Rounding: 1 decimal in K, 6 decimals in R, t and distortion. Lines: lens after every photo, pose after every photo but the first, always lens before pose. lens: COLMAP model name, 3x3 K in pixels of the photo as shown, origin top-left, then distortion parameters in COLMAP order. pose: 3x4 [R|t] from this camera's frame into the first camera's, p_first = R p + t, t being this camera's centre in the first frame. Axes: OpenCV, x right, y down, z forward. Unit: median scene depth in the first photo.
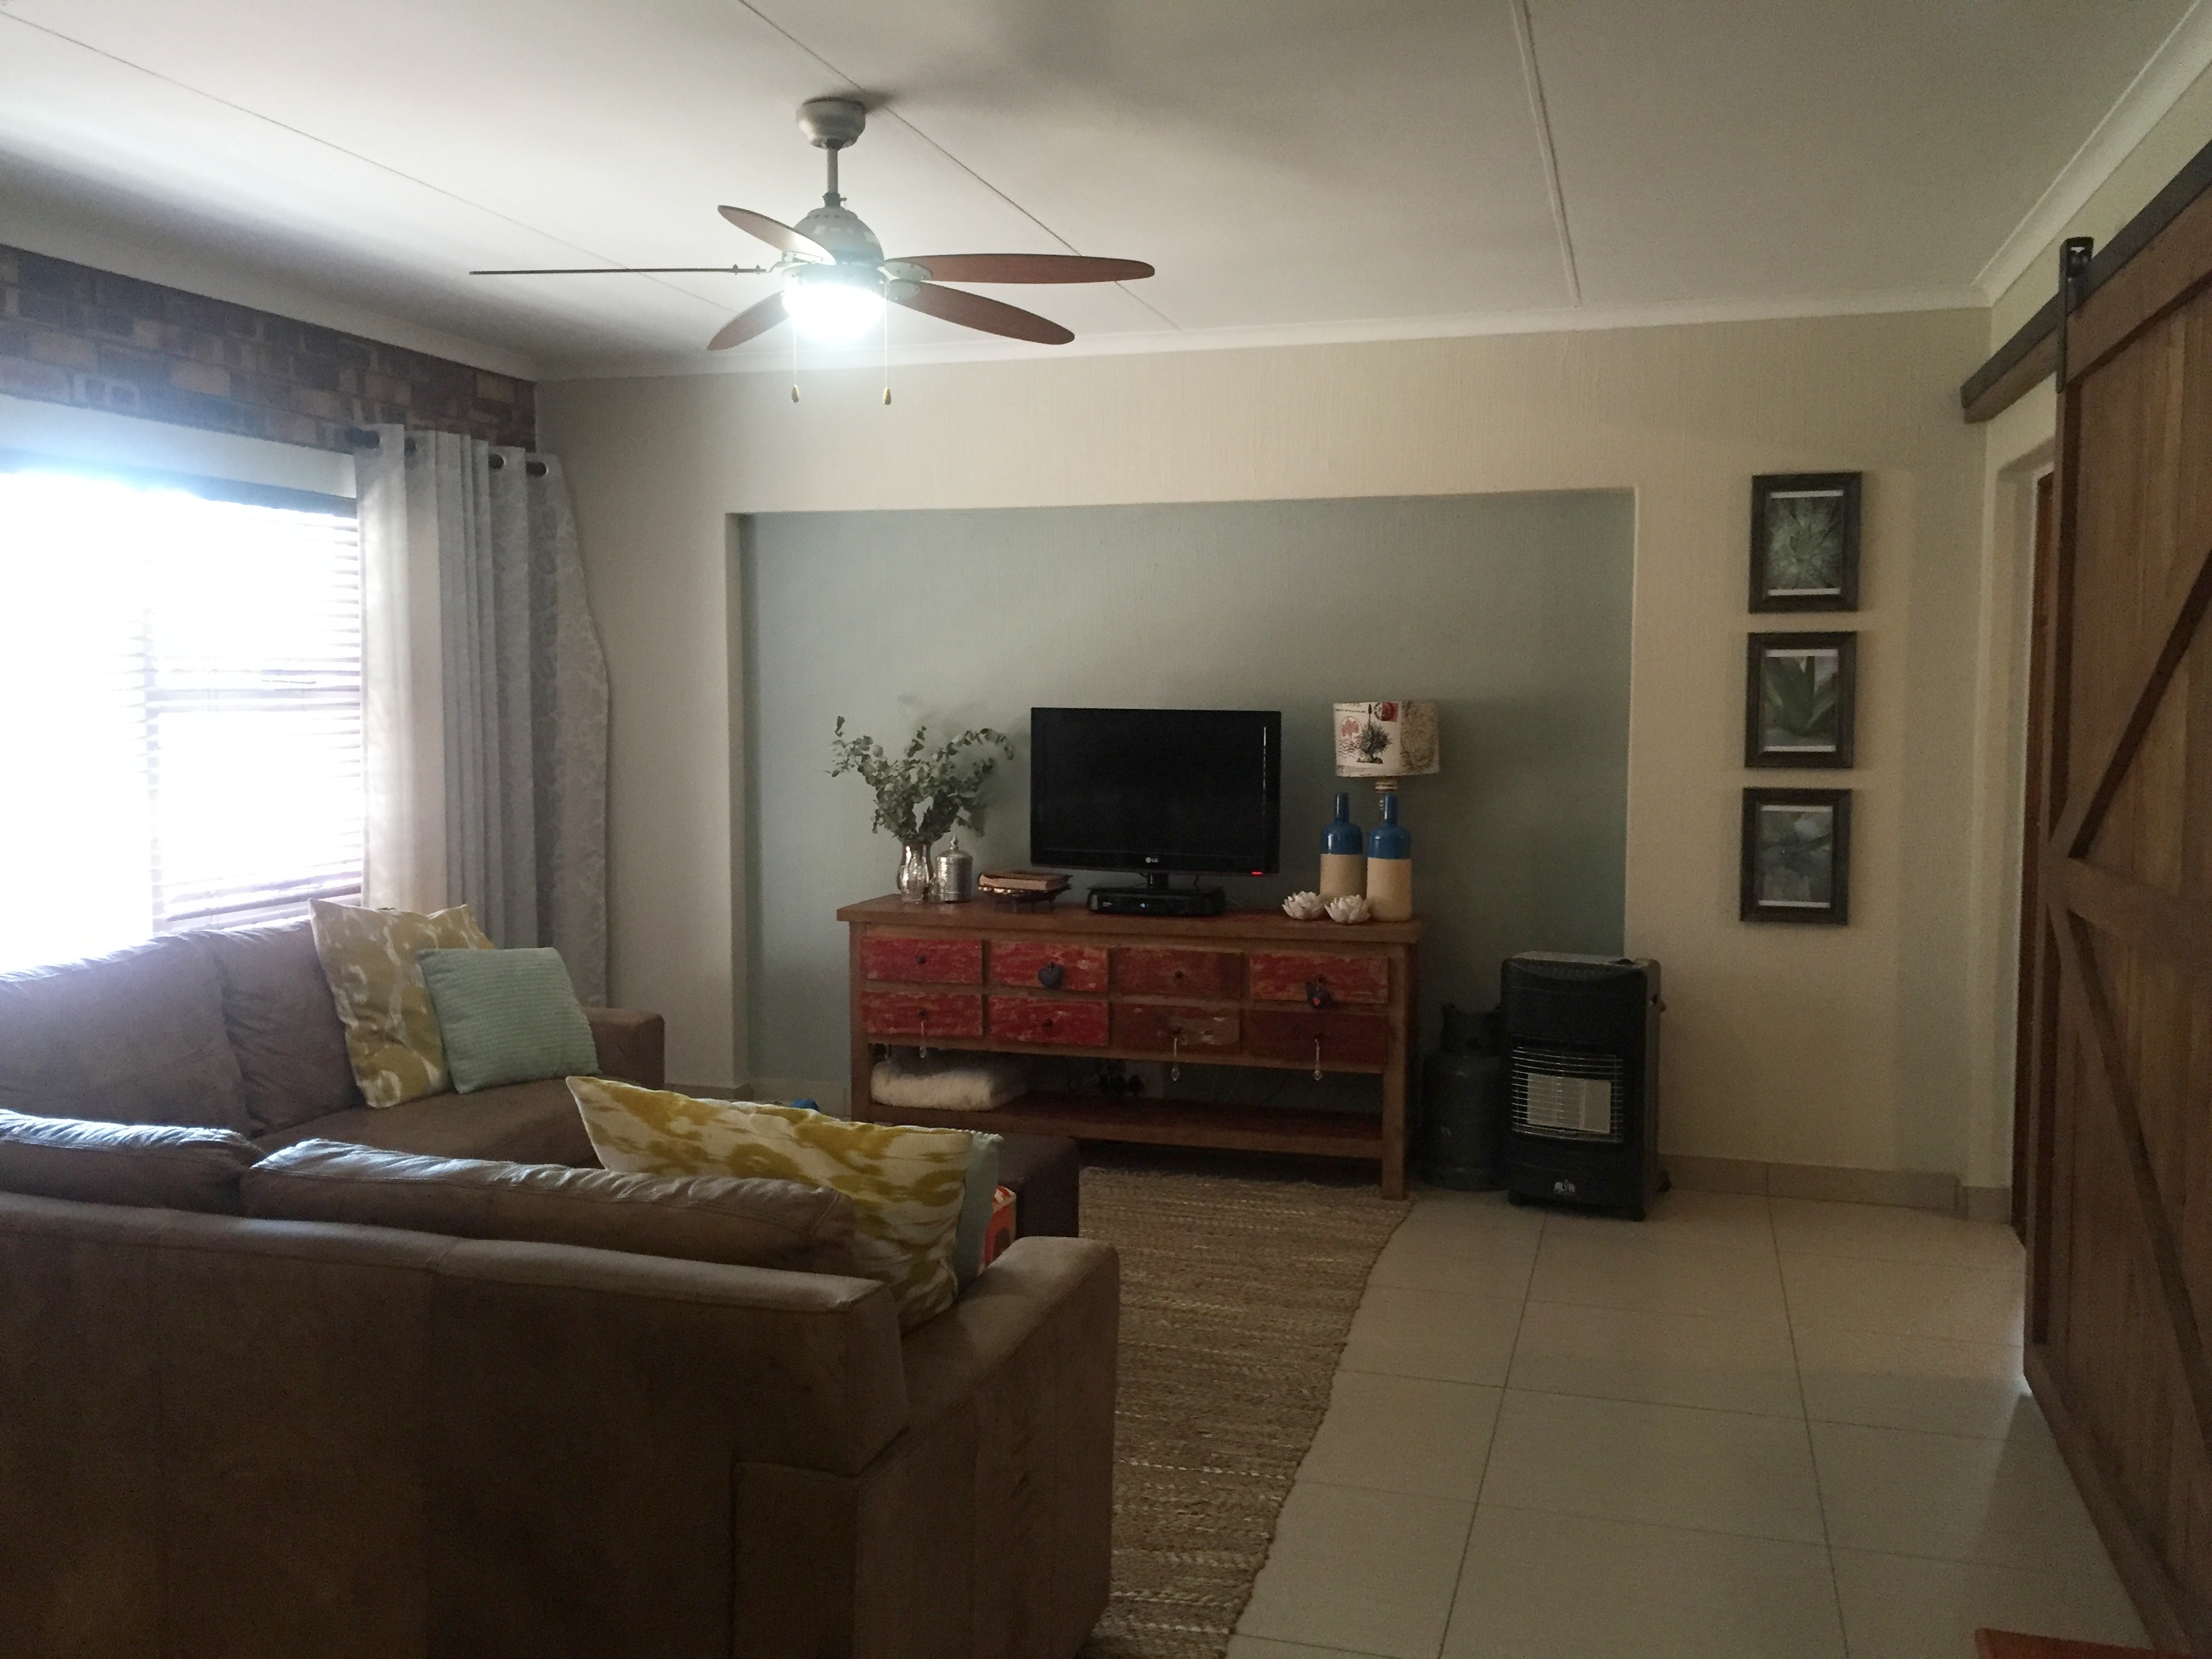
lens RADIAL K [[1899.9, 0, 1110.8], [0, 1899.9, 822.5], [0, 0, 1]] dist [0.069643, -0.028795]
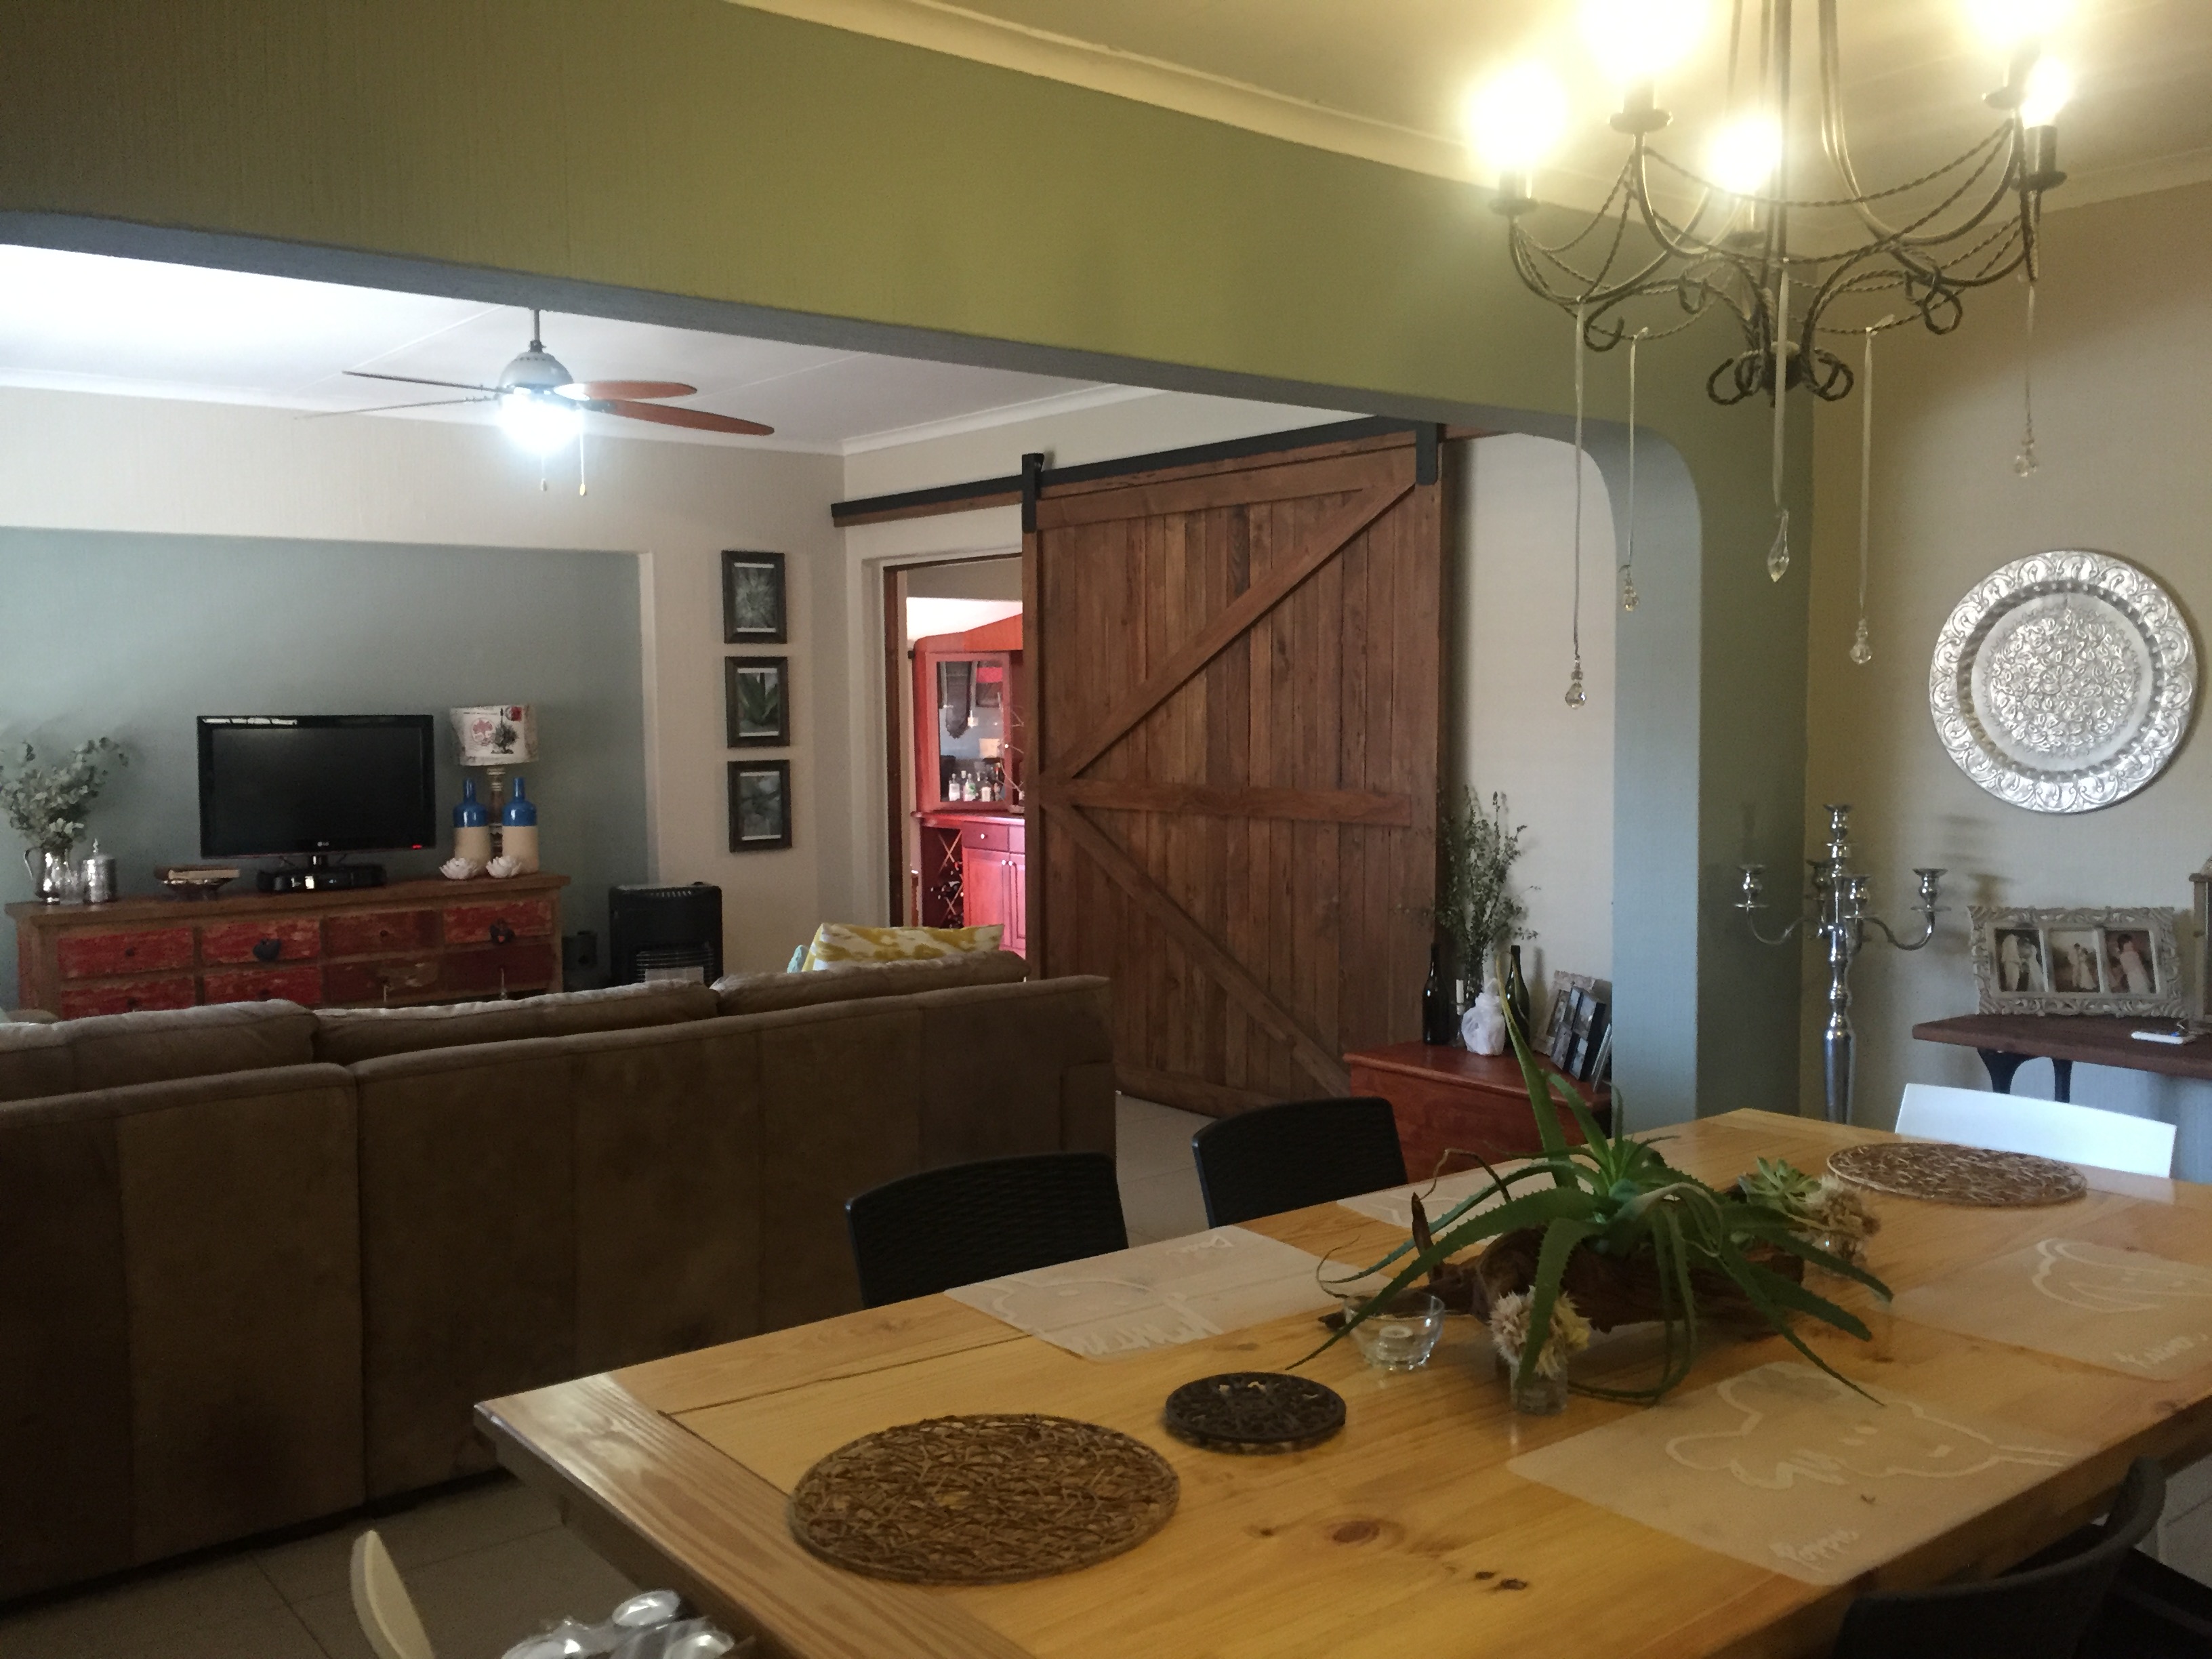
lens RADIAL K [[1899.9, 0, 1107.7], [0, 1899.9, 818.5], [0, 0, 1]] dist [0.069643, -0.028795]
pose [[0.580666, -0.062722, 0.811722, -0.688714], [0.068994, 0.997232, 0.027701, 0.005106], [-0.811213, 0.039919, 0.583386, -0.089608]]
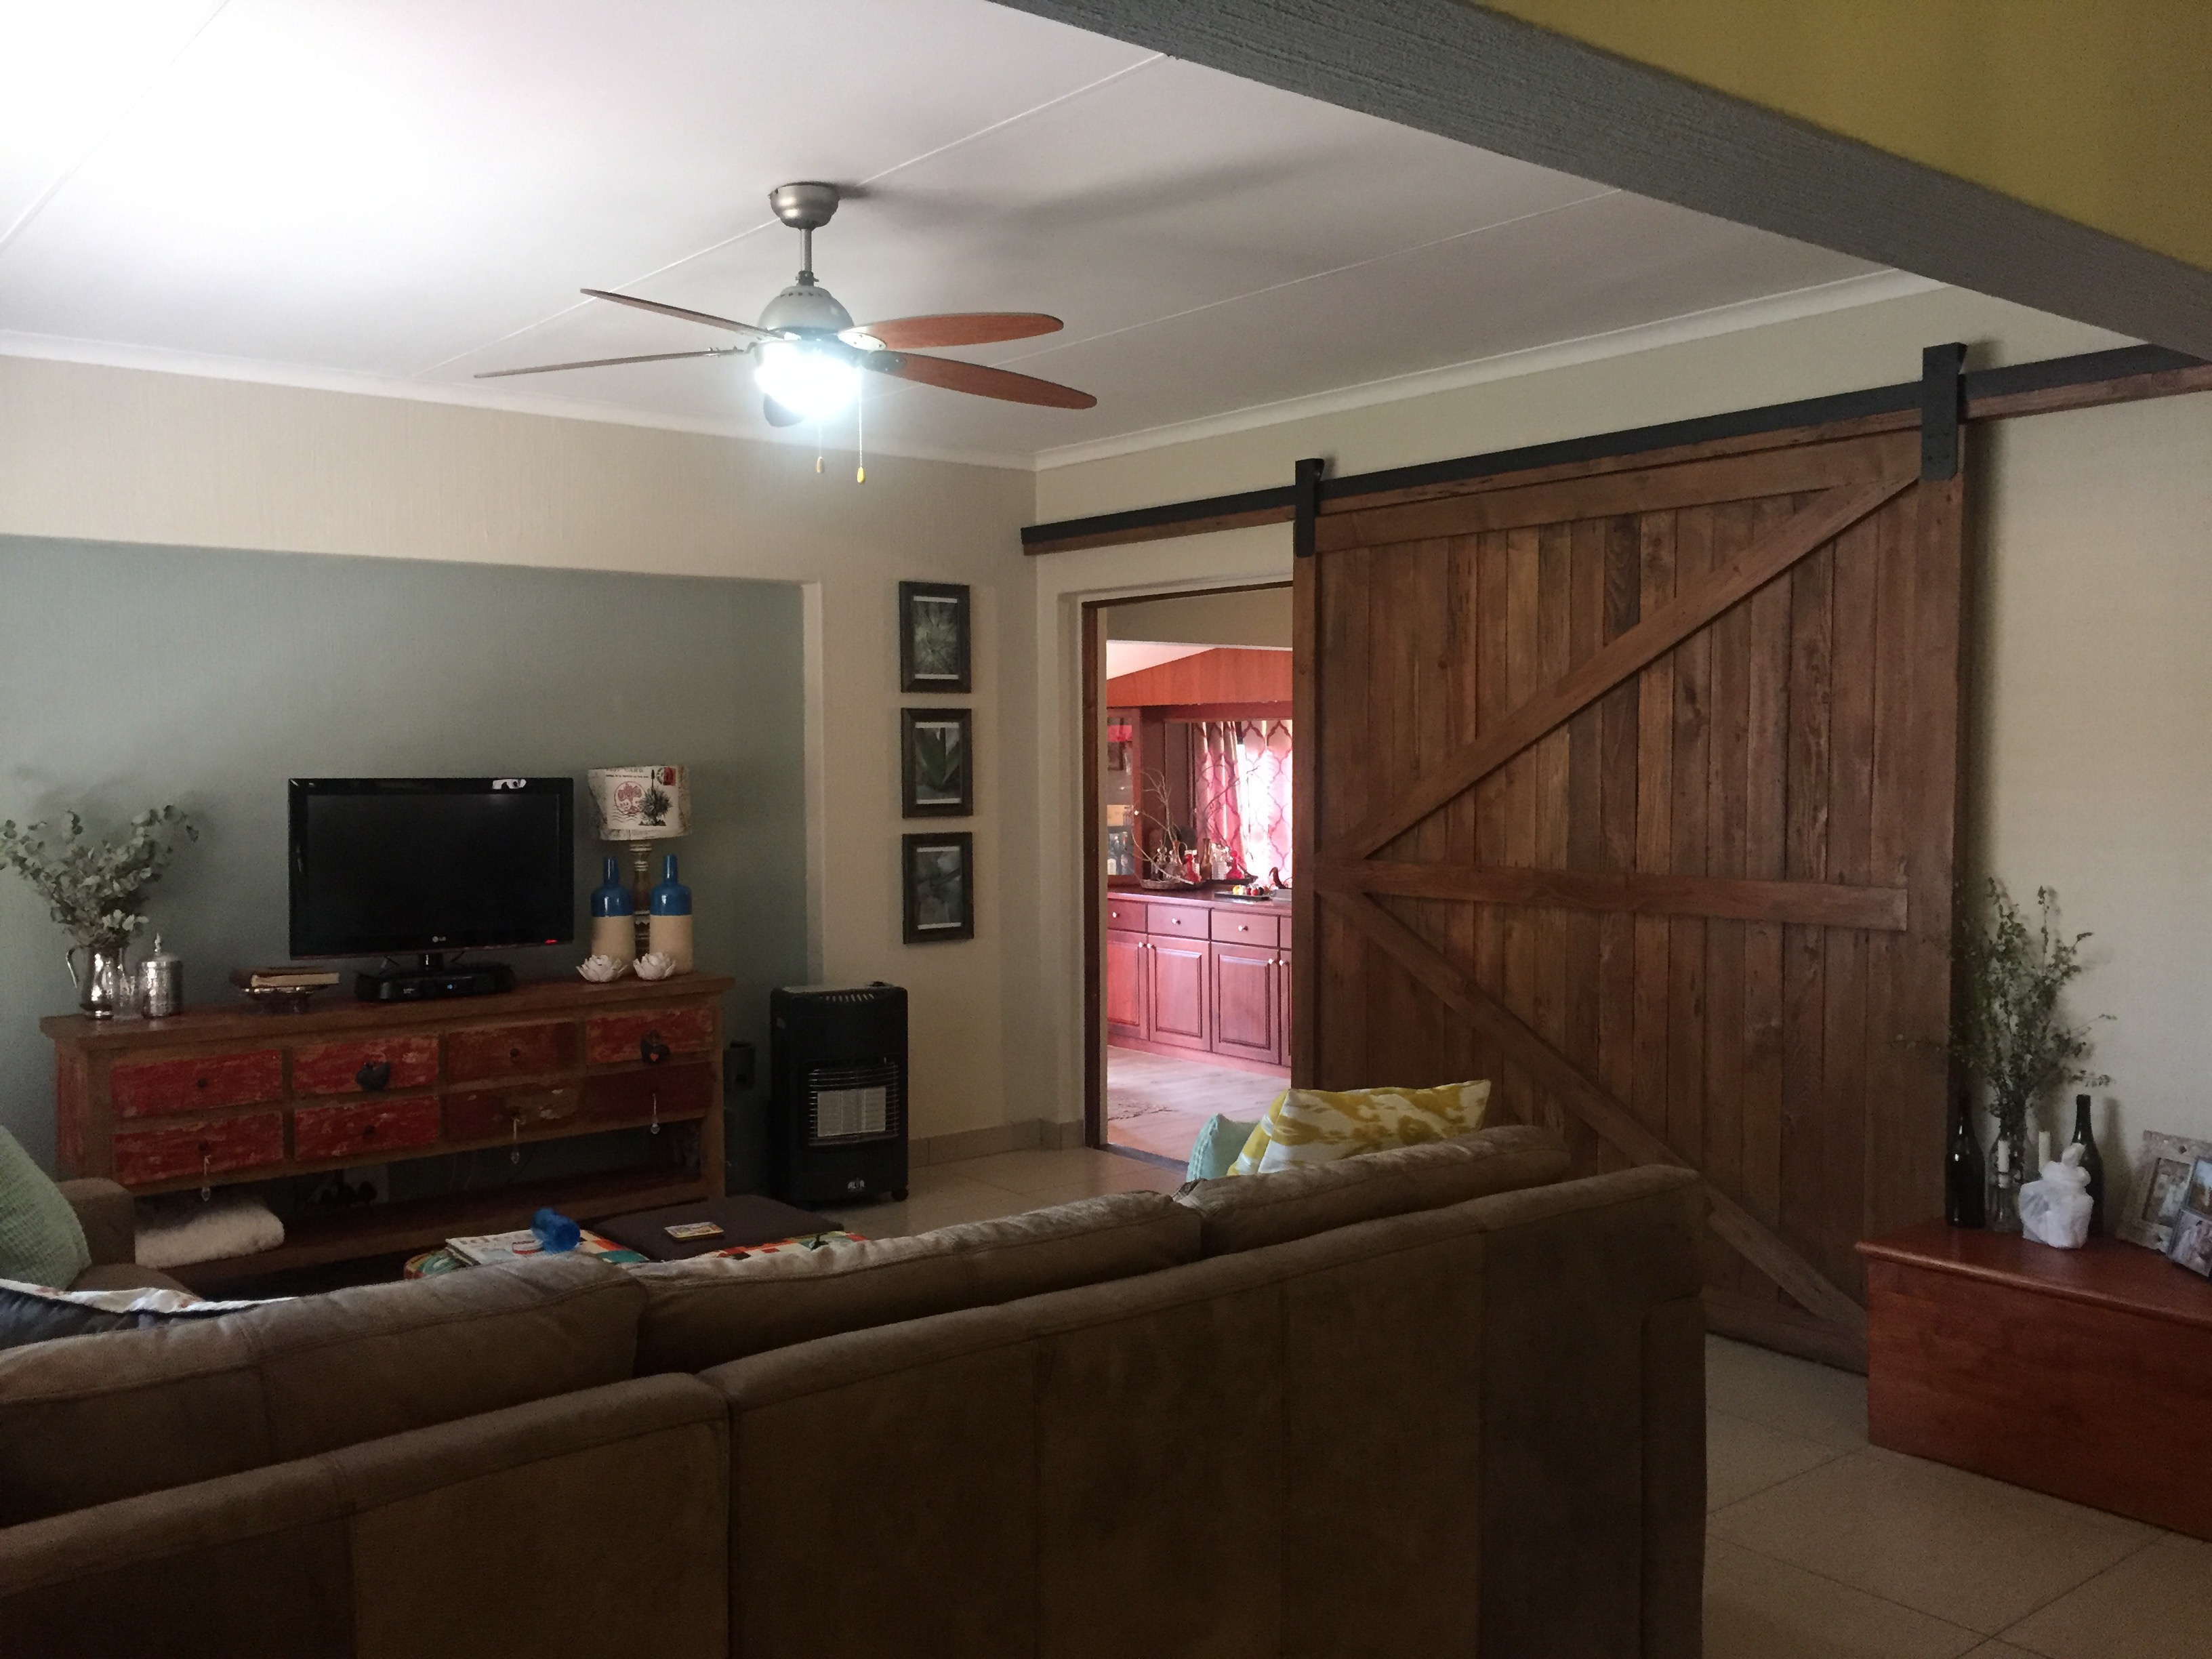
lens RADIAL K [[1899.9, 0, 1113.0], [0, 1899.9, 825.2], [0, 0, 1]] dist [0.069643, -0.028795]
pose [[0.571941, -0.036840, 0.819467, -0.584907], [0.064883, 0.997893, -0.000423, -0.014775], [-0.817725, 0.053412, 0.573126, 0.193113]]
